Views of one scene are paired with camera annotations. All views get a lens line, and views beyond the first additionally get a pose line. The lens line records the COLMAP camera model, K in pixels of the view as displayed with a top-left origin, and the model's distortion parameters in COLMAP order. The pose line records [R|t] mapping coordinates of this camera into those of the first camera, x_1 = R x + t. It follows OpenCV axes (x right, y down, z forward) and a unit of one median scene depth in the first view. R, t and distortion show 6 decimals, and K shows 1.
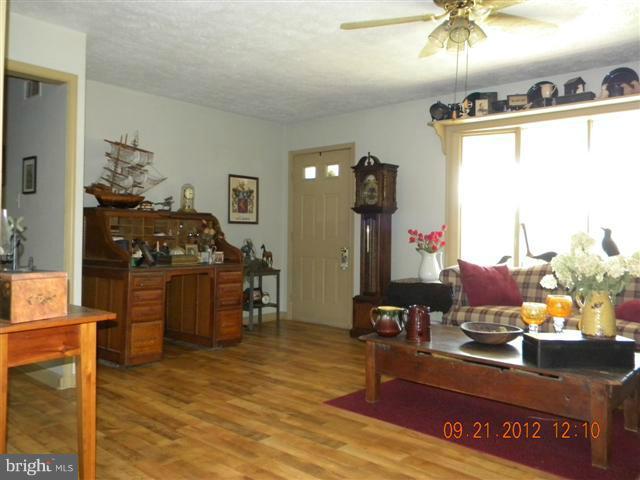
lens RADIAL K [[517.9, 0, 318.3], [0, 517.9, 235.2], [0, 0, 1]] dist [0.008051, -0.020327]
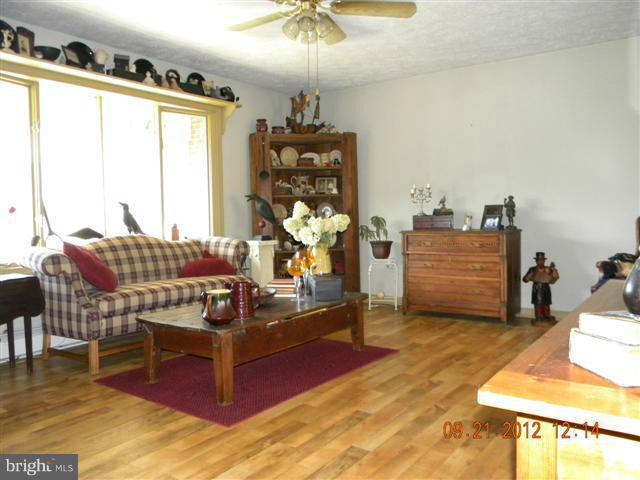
lens RADIAL K [[517.9, 0, 315.3], [0, 517.9, 239.9], [0, 0, 1]] dist [0.008051, -0.020327]
pose [[-0.086077, -0.057143, 0.994648, -0.737173], [0.021165, 0.998024, 0.059168, 0.009414], [-0.996064, 0.026145, -0.084698, 0.931074]]
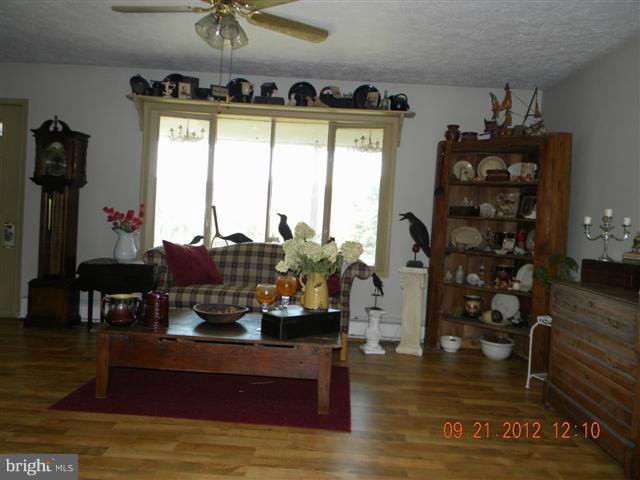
lens RADIAL K [[517.9, 0, 317.4], [0, 517.9, 236.8], [0, 0, 1]] dist [0.008051, -0.020327]
pose [[0.757050, 0.005682, 0.653333, -0.217847], [-0.048184, 0.997725, 0.047157, -0.030045], [-0.651578, -0.067181, 0.755601, 0.061540]]
